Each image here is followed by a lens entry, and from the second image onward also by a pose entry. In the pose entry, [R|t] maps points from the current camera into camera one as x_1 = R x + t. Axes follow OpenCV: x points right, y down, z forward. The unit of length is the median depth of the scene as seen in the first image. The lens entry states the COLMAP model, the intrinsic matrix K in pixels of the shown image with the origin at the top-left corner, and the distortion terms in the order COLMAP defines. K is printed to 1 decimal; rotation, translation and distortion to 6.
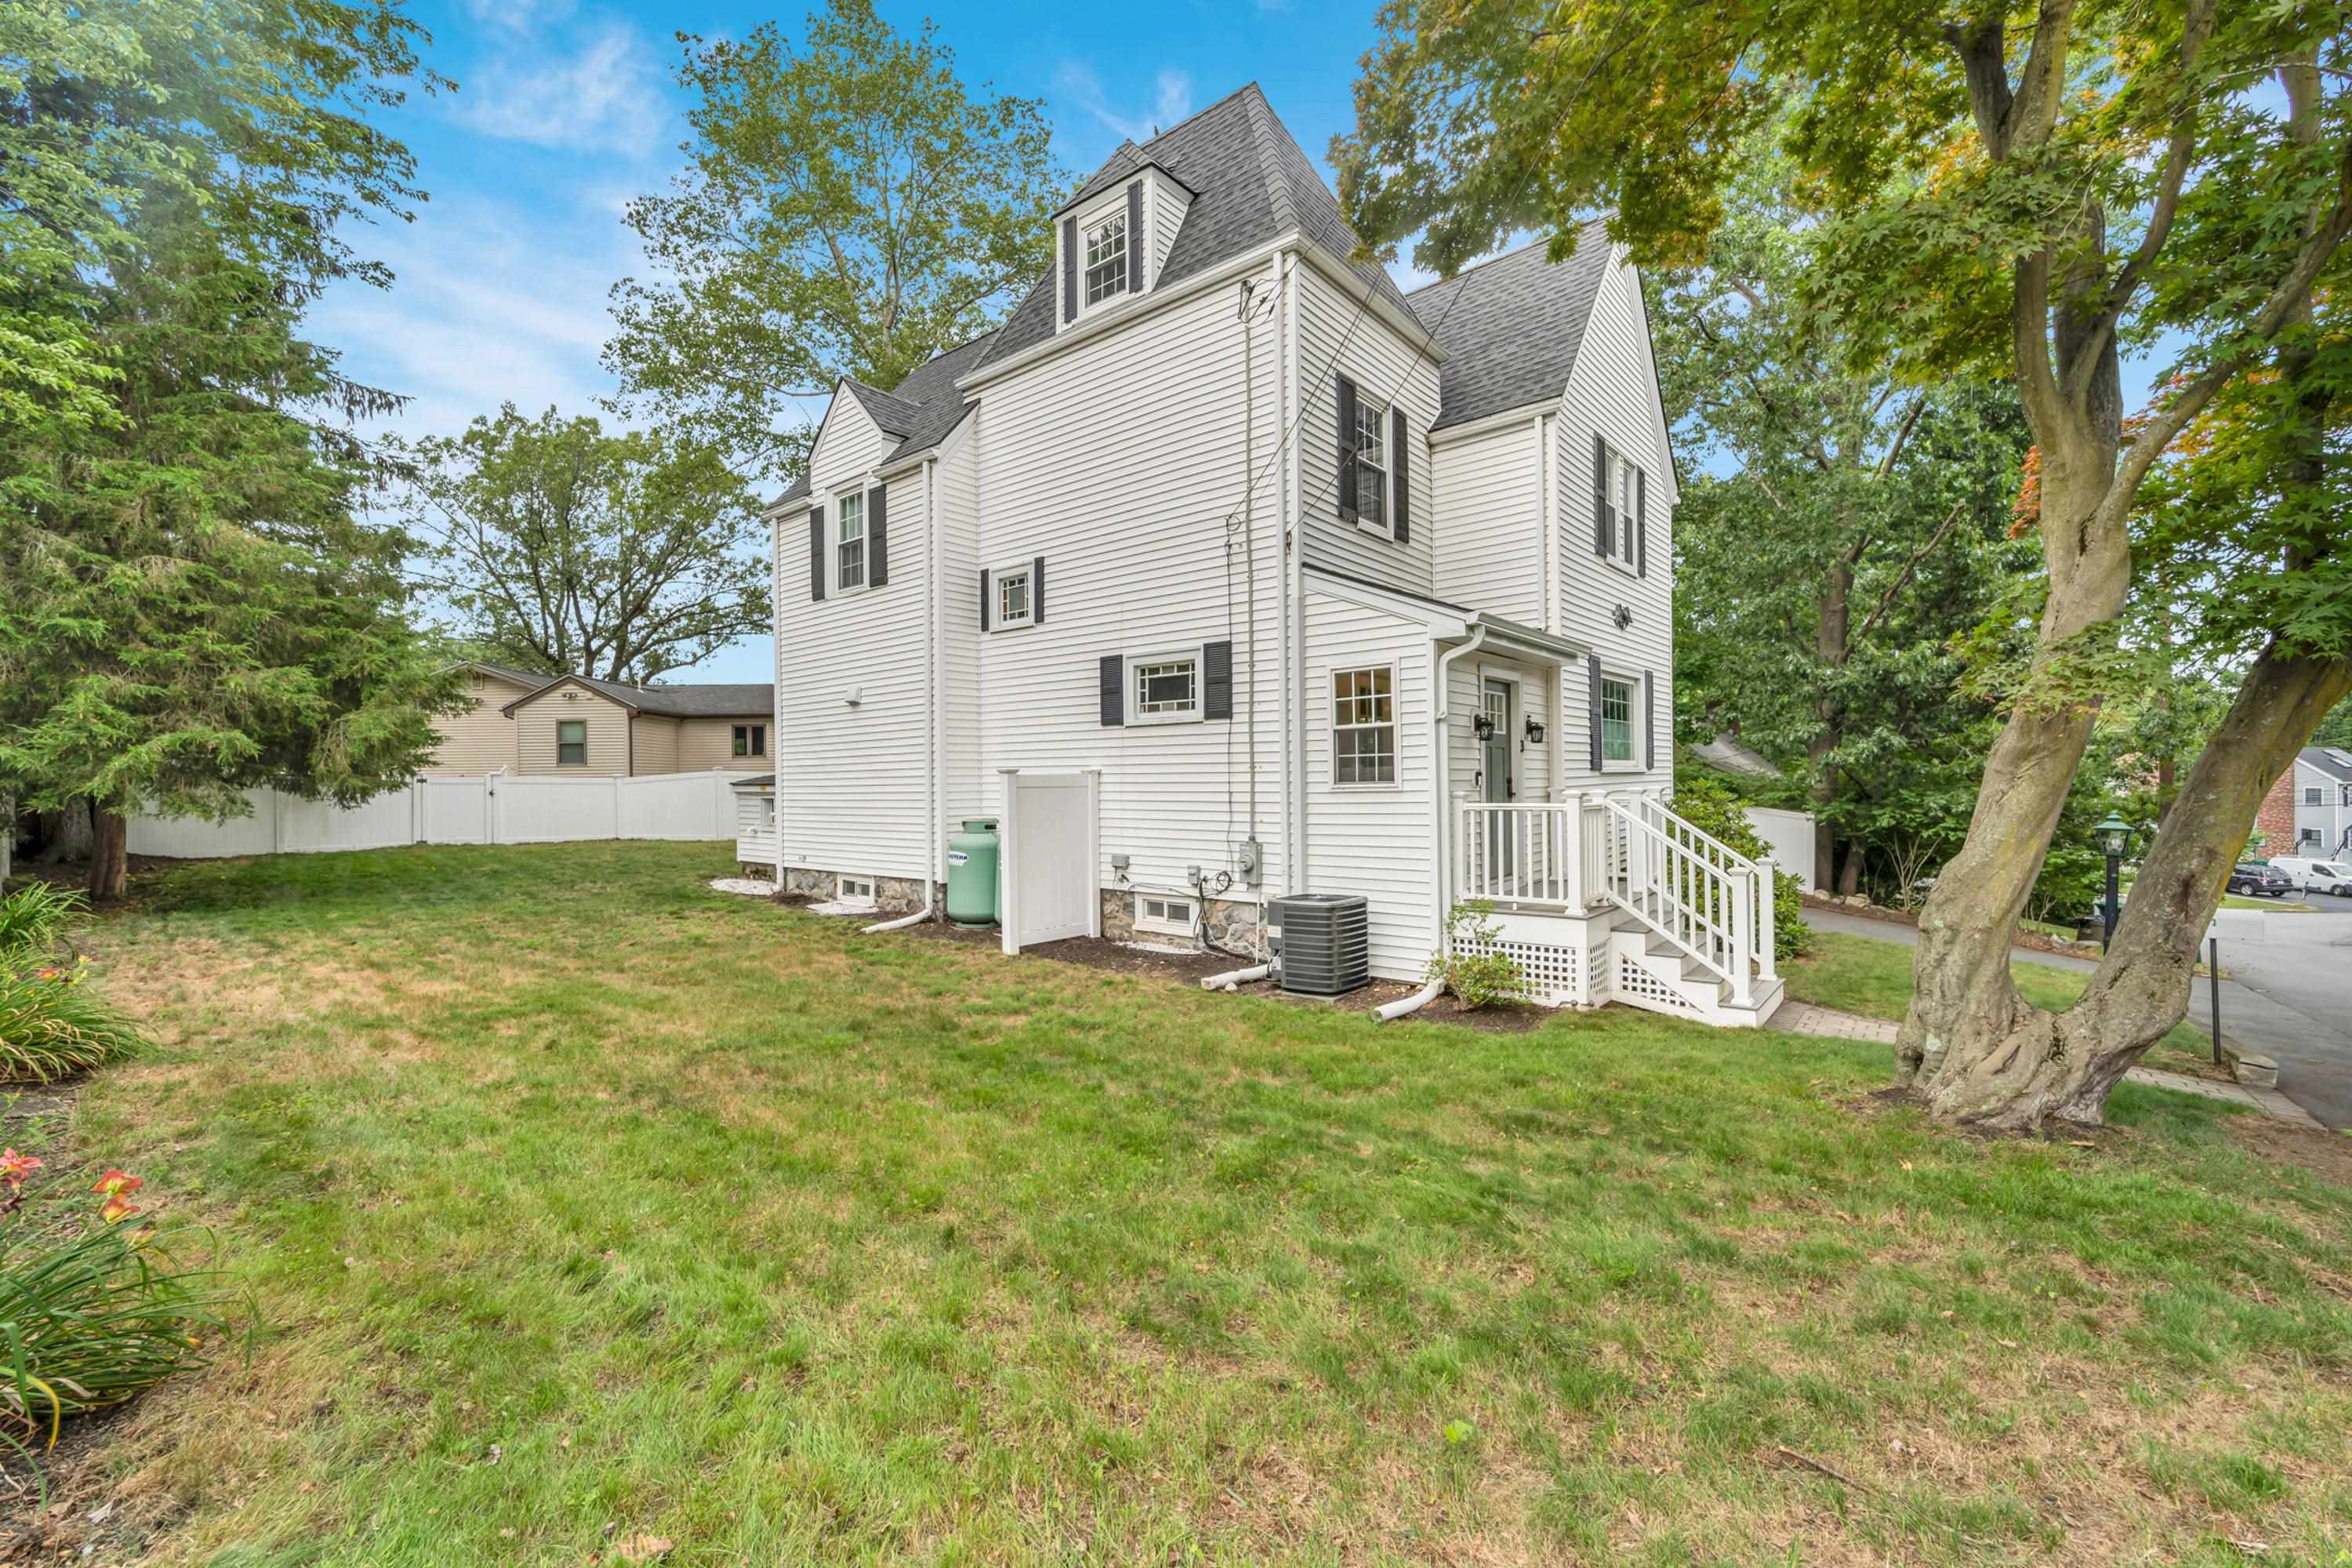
lens RADIAL K [[965.1, 0, 1167.8], [0, 965.1, 797.2], [0, 0, 1]] dist [-0.000725, -0.000118]
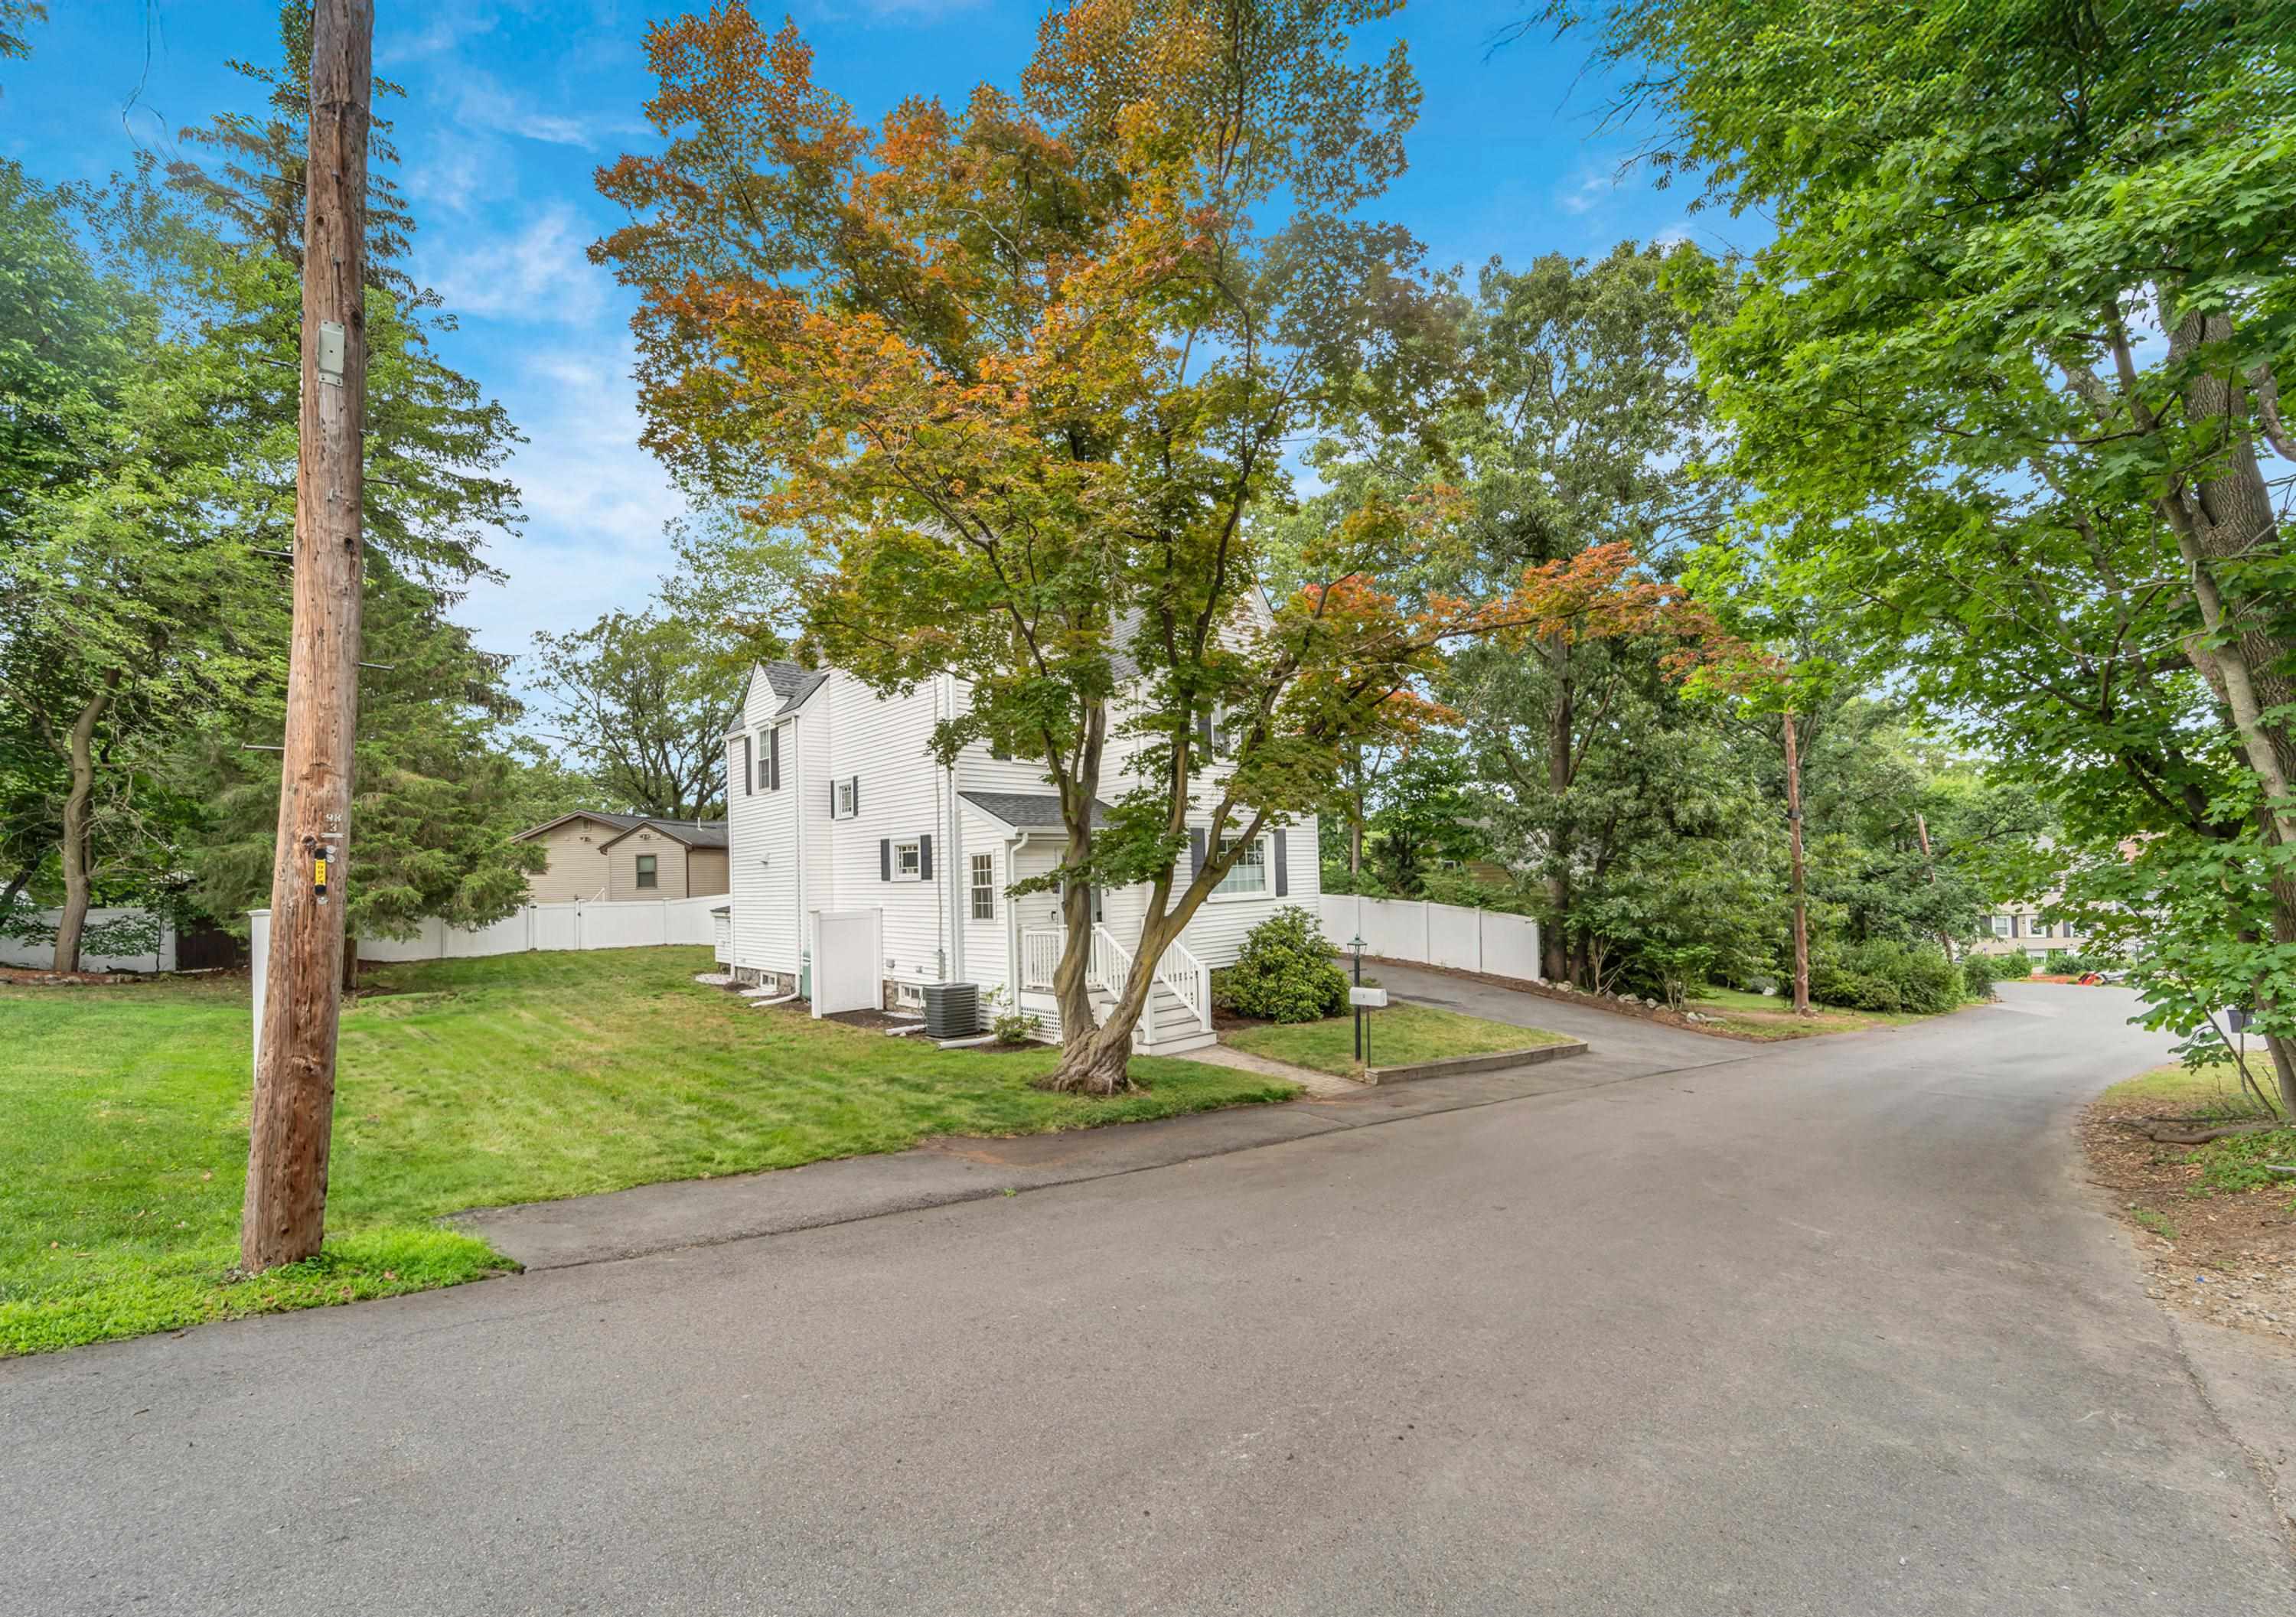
lens RADIAL K [[942.5, 0, 1149.3], [0, 942.5, 858.1], [0, 0, 1]] dist [0.001667, 0.000125]
pose [[0.992609, -0.019724, -0.119743, 0.484255], [0.016081, 0.999380, -0.031308, -0.045949], [0.120287, 0.029151, 0.992311, -0.455614]]
